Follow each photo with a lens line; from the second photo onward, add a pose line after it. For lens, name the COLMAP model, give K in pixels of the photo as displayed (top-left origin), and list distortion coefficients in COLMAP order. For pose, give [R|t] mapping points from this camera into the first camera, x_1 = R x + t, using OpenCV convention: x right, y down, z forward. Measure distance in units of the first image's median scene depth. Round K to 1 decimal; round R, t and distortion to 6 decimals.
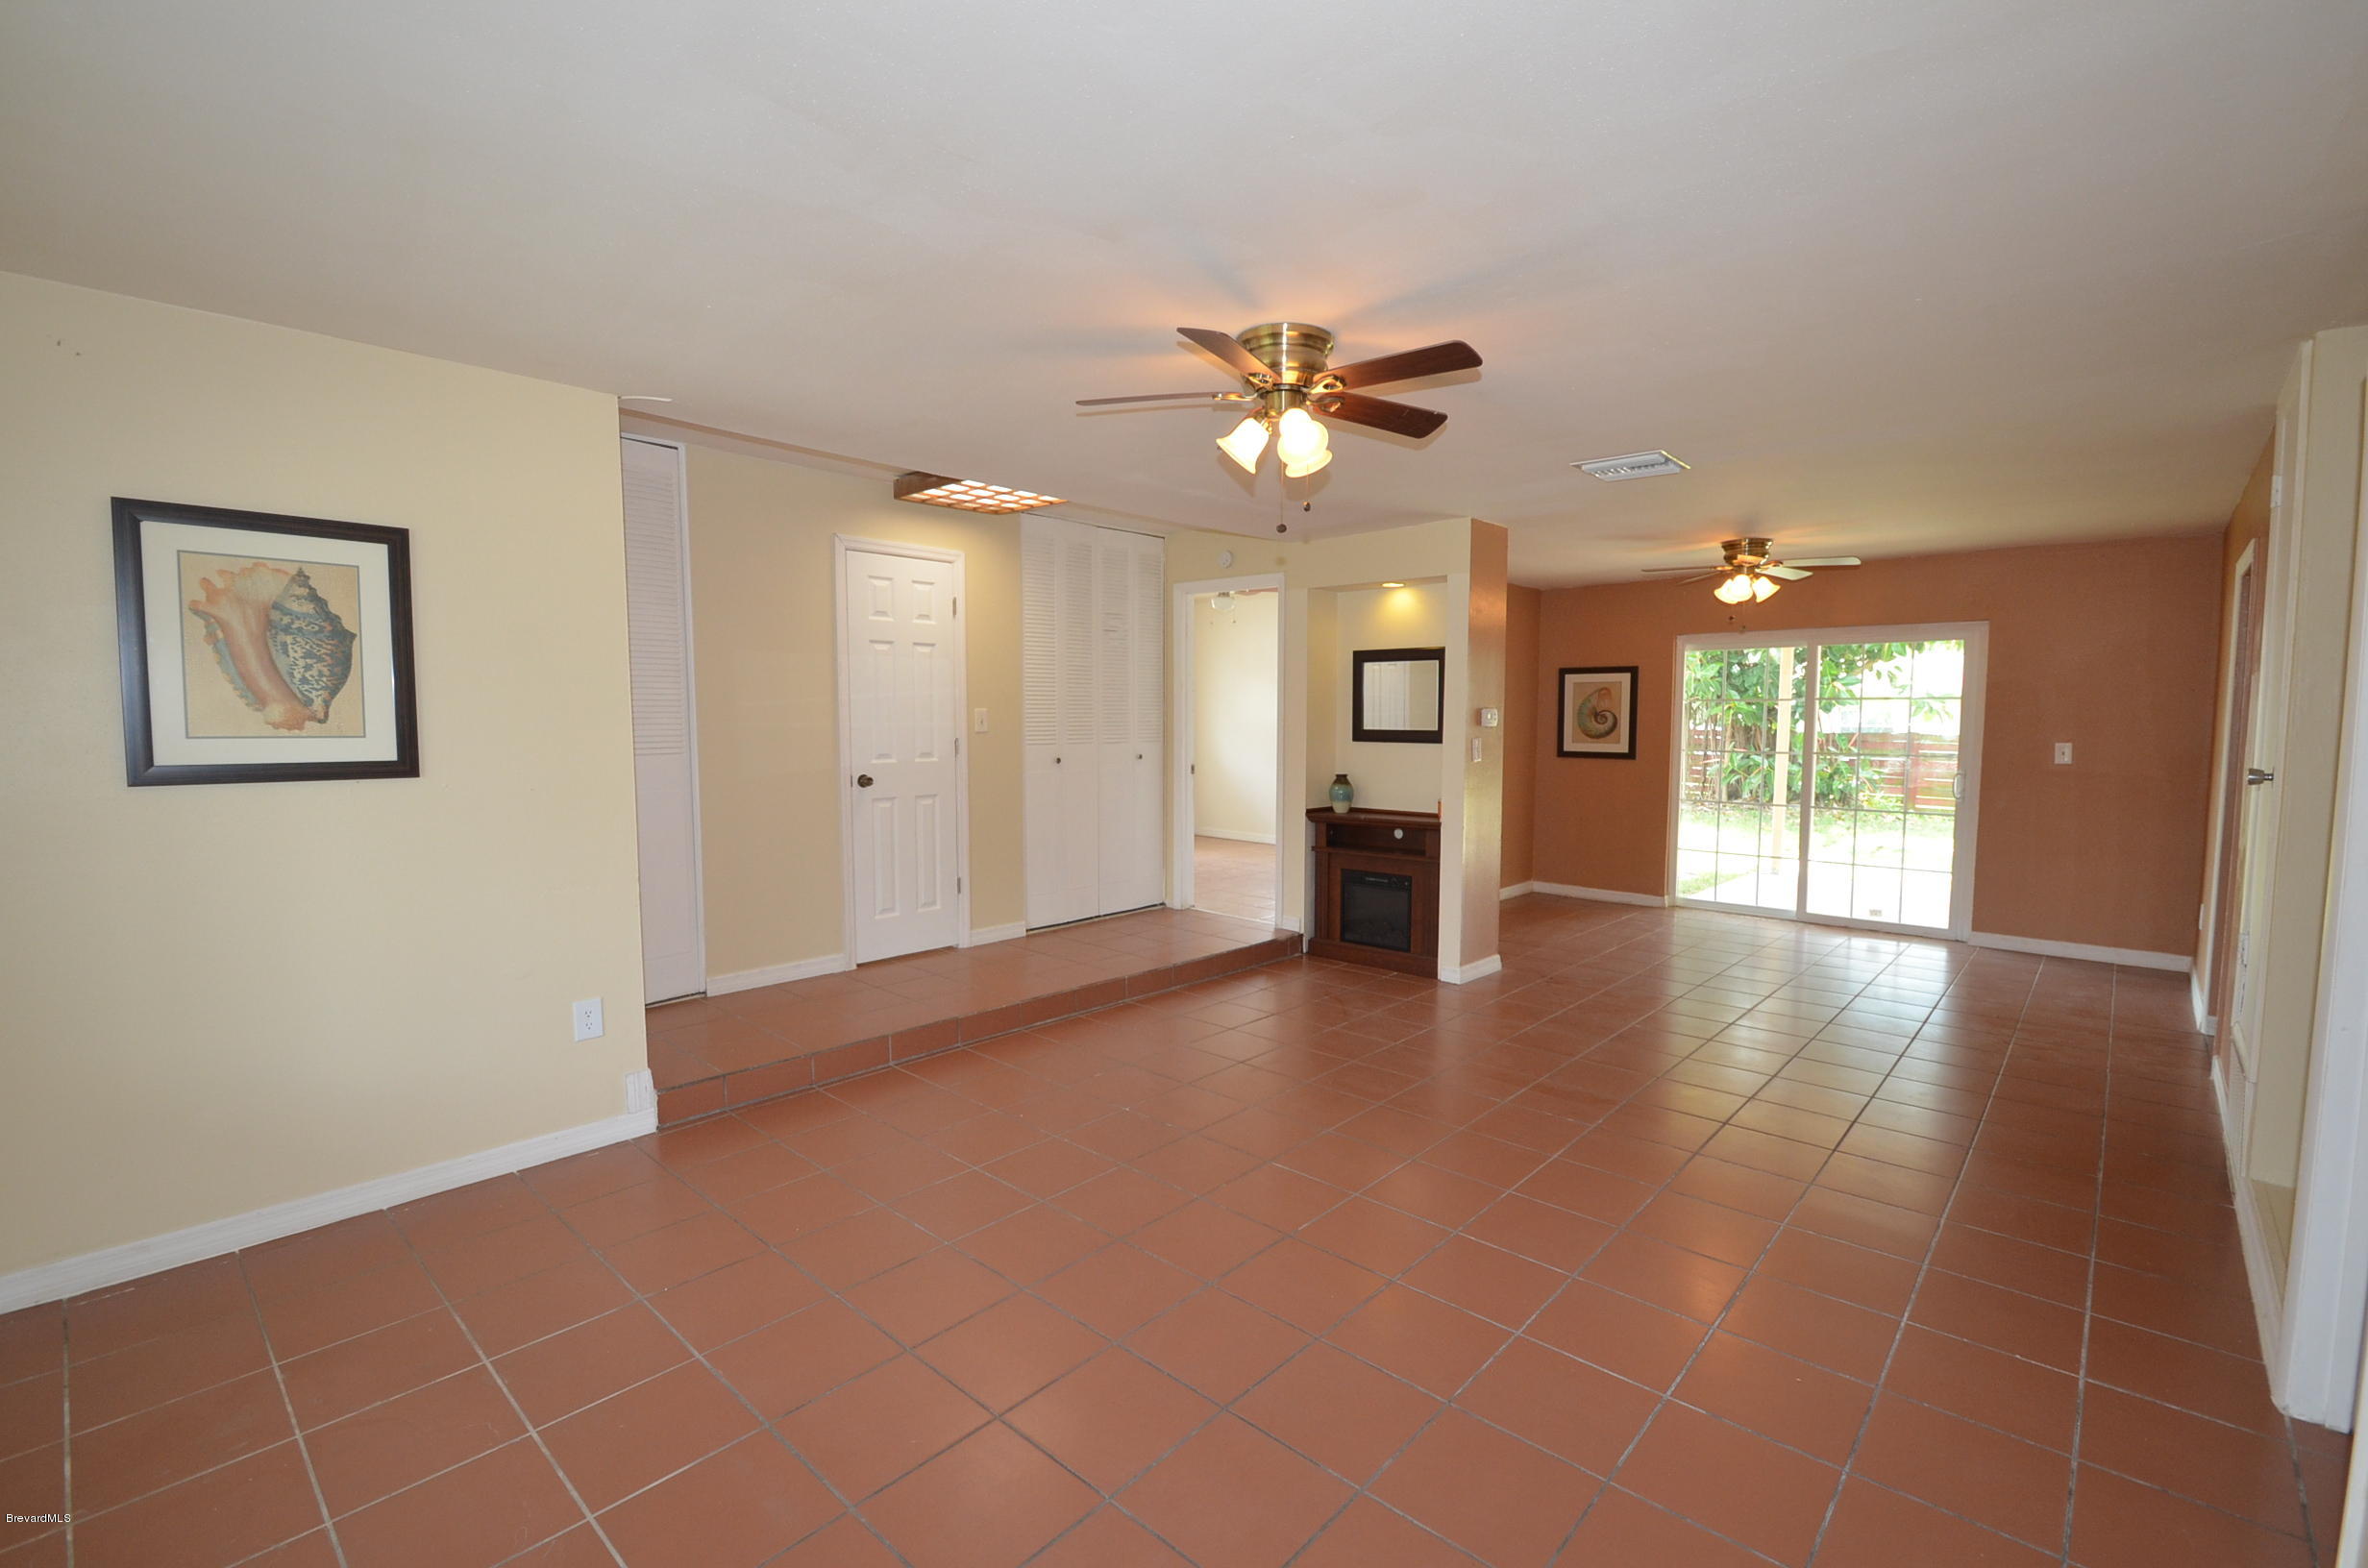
lens RADIAL K [[1041.5, 0, 1178.5], [0, 1041.5, 793.2], [0, 0, 1]] dist [0.009947, -0.015595]
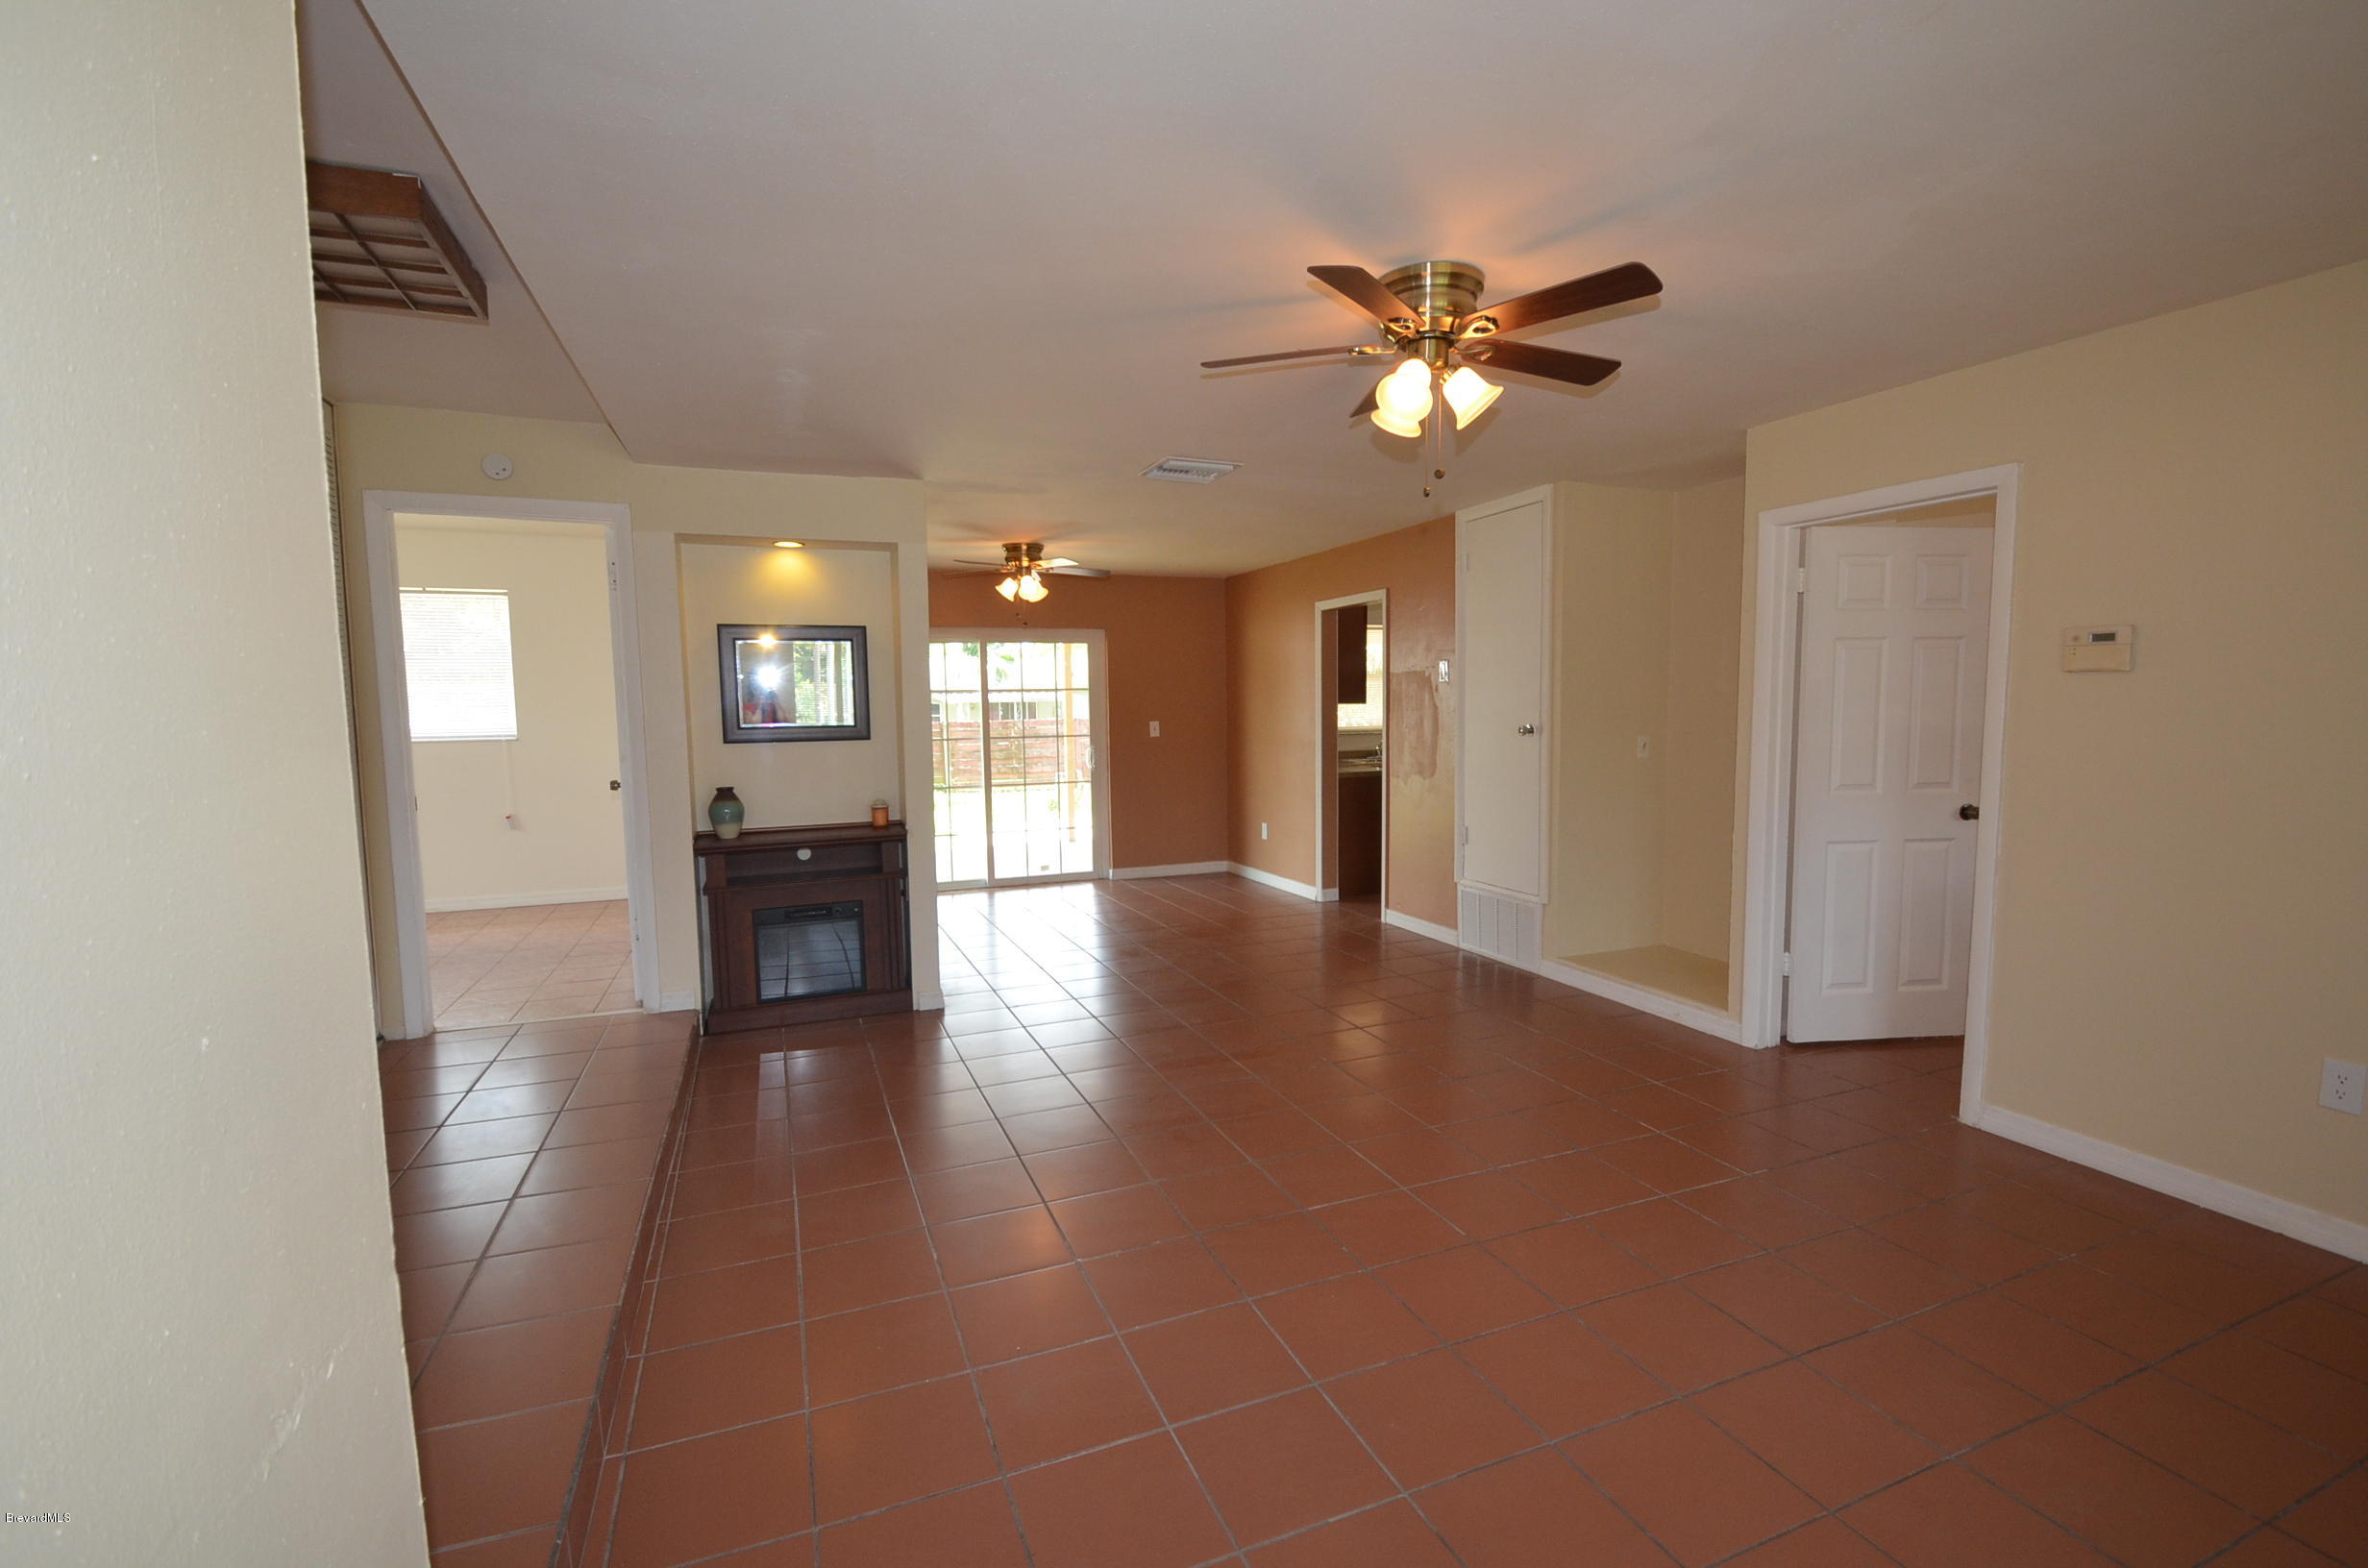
lens RADIAL K [[1041.5, 0, 1178.5], [0, 1041.5, 793.2], [0, 0, 1]] dist [0.009947, -0.015595]
pose [[0.429197, -0.087913, 0.898922, -0.381299], [0.091625, 0.994355, 0.053499, -0.024592], [-0.898551, 0.059403, 0.434830, 0.378275]]
